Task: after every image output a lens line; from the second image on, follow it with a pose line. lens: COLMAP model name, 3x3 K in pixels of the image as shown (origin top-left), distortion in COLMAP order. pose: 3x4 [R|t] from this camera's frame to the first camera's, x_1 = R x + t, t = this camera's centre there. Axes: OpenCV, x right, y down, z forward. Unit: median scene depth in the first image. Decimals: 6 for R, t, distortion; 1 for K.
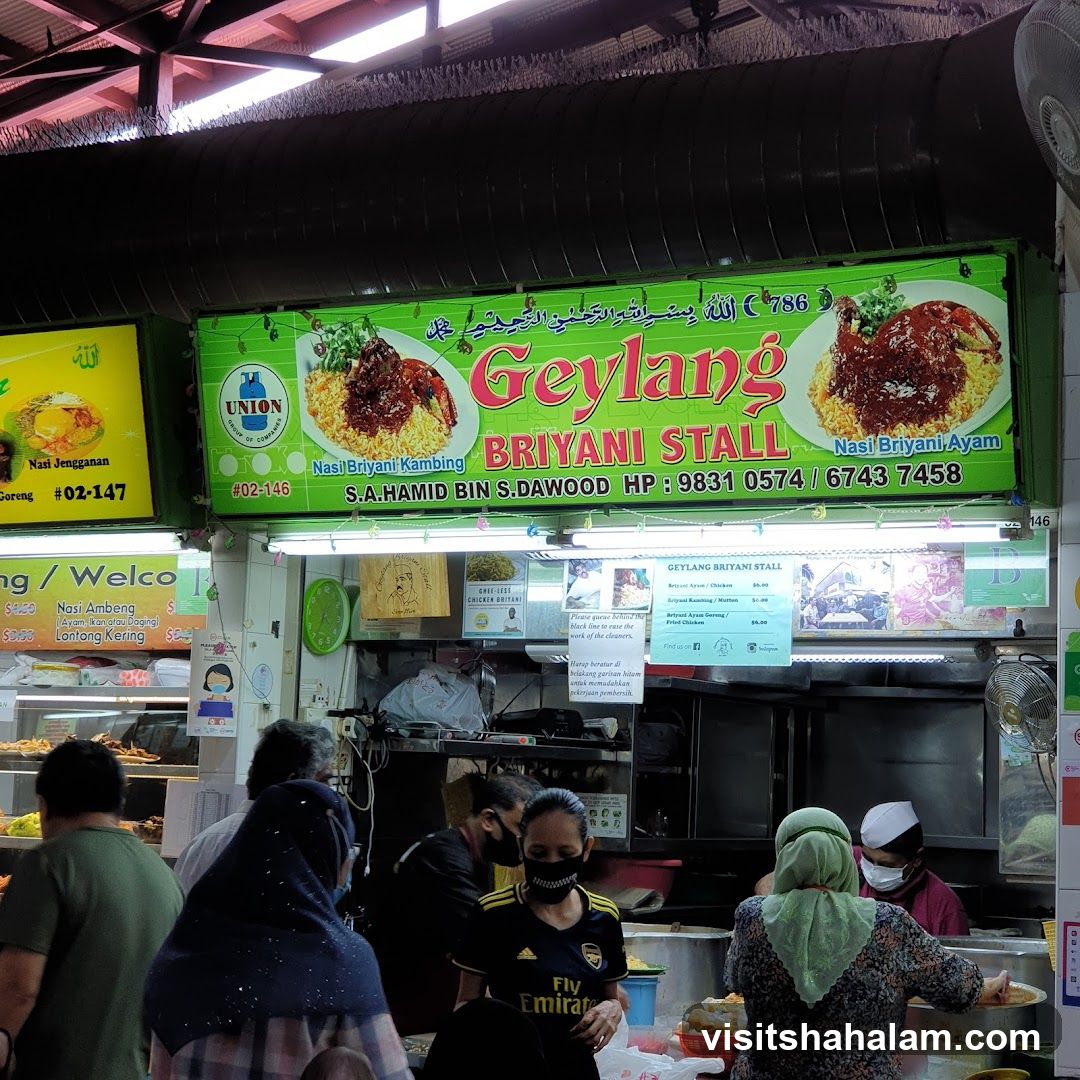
lens RADIAL K [[2240.1, 0, 555.7], [0, 2240.1, 519.4], [0, 0, 1]] dist [0.122536, 0.000000]
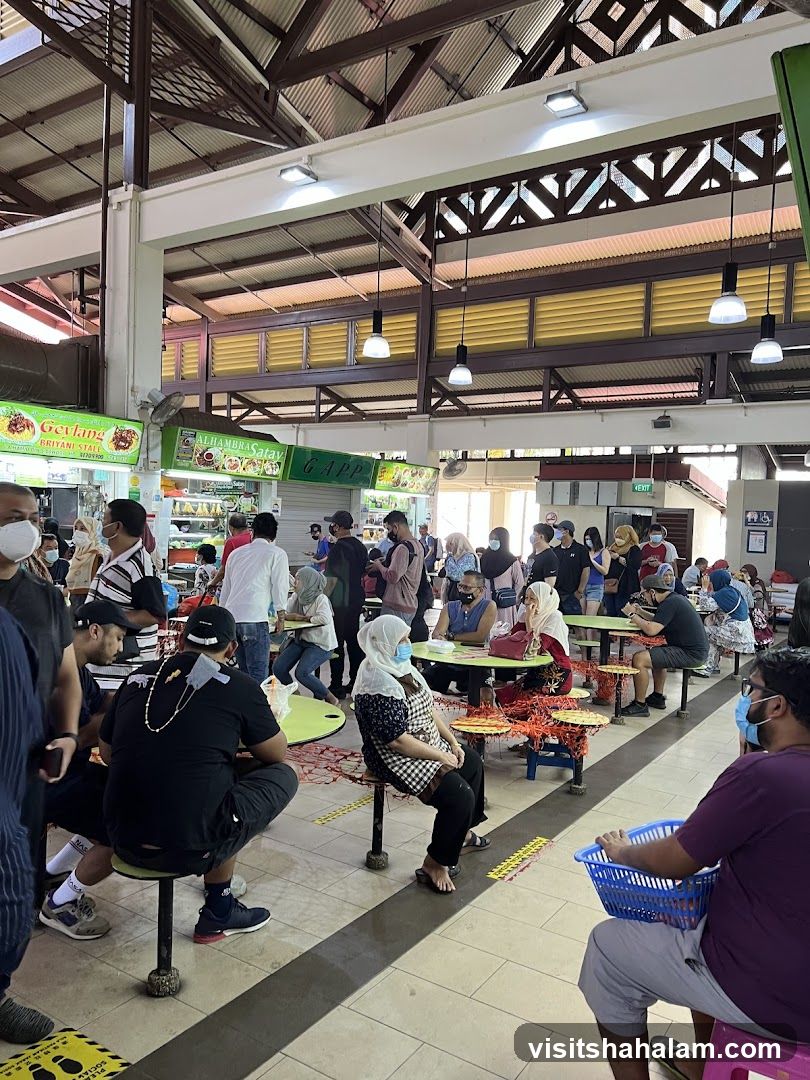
lens RADIAL K [[817.4, 0, 403.4], [0, 817.4, 541.9], [0, 0, 1]] dist [0.045271, -0.051660]
pose [[0.090877, -0.056355, 0.994266, -1.625727], [-0.156483, 0.985187, 0.070143, -0.062215], [-0.983491, -0.161960, 0.080712, 0.102608]]
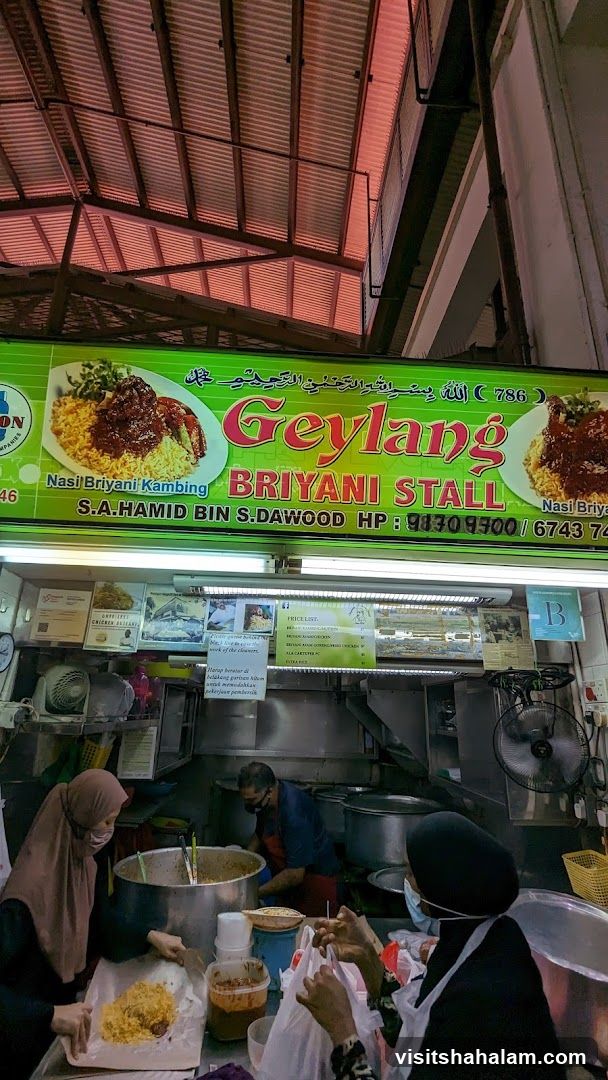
lens RADIAL K [[507.7, 0, 299.3], [0, 507.7, 537.2], [0, 0, 1]] dist [0.000630, 0.002711]
pose [[0.856063, 0.159142, 0.491762, -0.124308], [-0.061522, 0.976030, -0.208761, 0.050496], [-0.513197, 0.148459, 0.845334, 0.753911]]
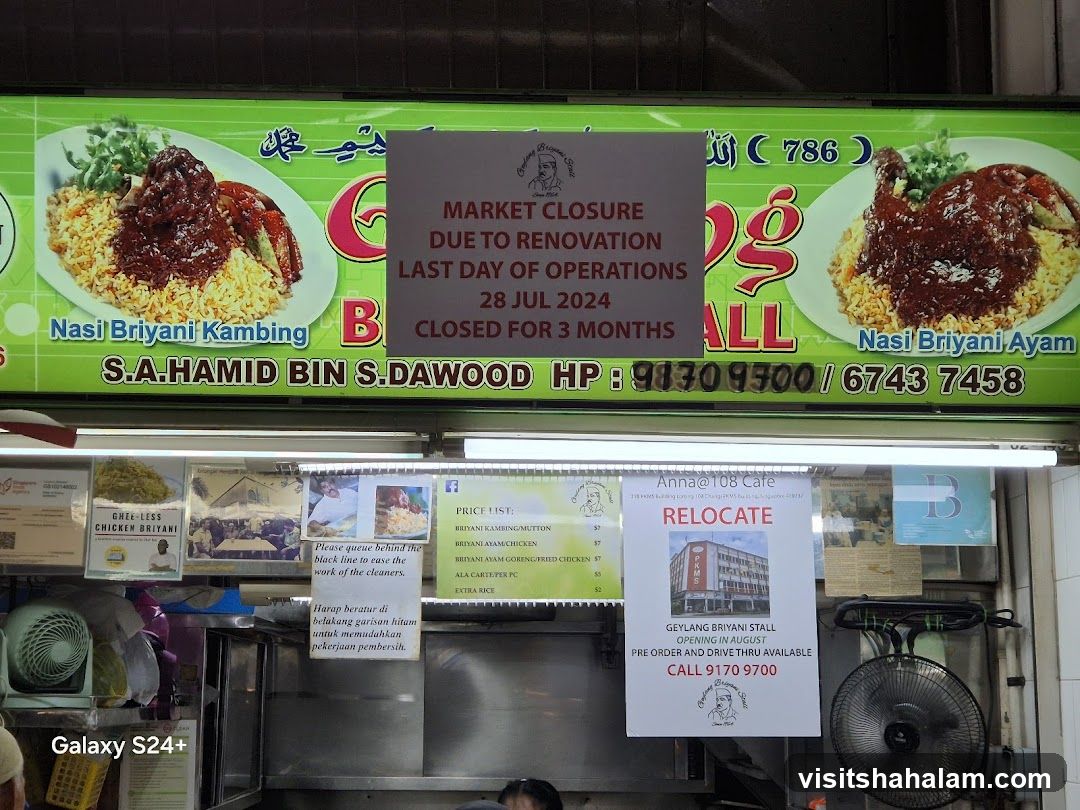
lens RADIAL K [[1856.9, 0, 496.8], [0, 1856.9, 396.9], [0, 0, 1]] dist [0.096669, 0.000000]
pose [[0.877231, 0.049558, 0.477503, -0.268954], [-0.035834, 0.998642, -0.037813, 0.015158], [-0.478729, 0.016060, 0.877816, 0.447314]]
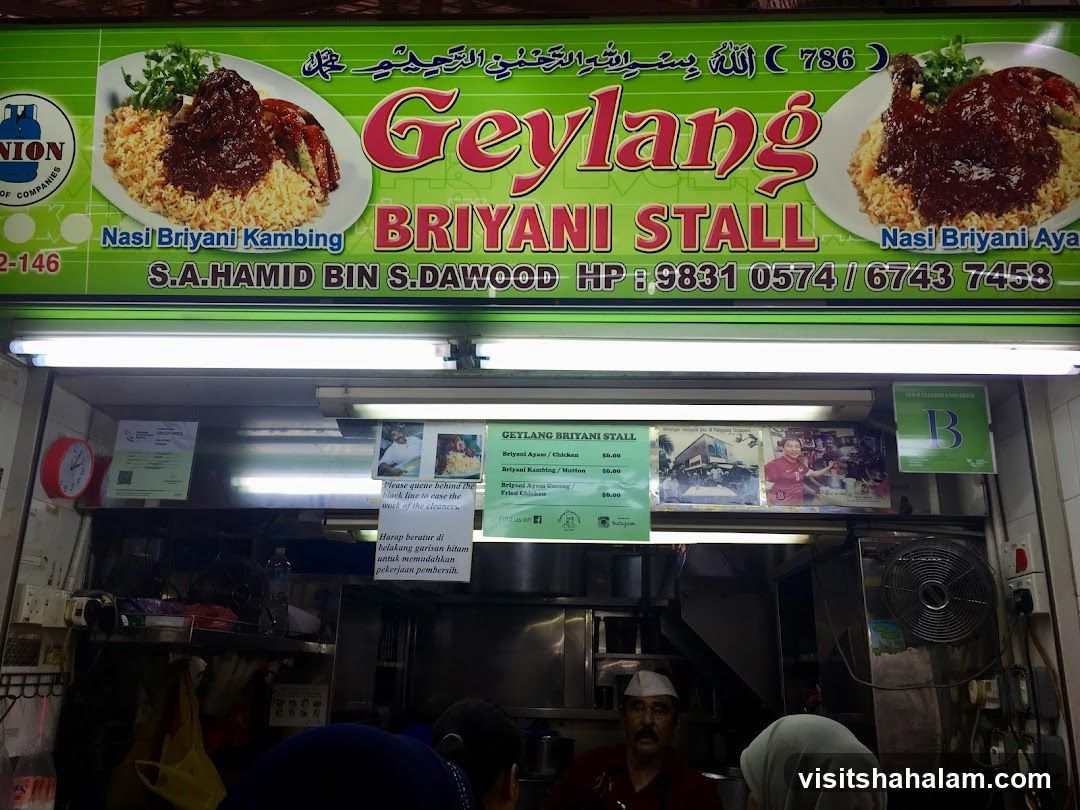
lens RADIAL K [[916.1, 0, 535.0], [0, 916.1, 400.6], [0, 0, 1]] dist [0.066434, -0.072254]
pose [[0.902127, 0.111215, 0.416891, -0.104437], [-0.042439, 0.984396, -0.170772, 0.077128], [-0.429379, 0.136366, 0.892770, 0.701532]]
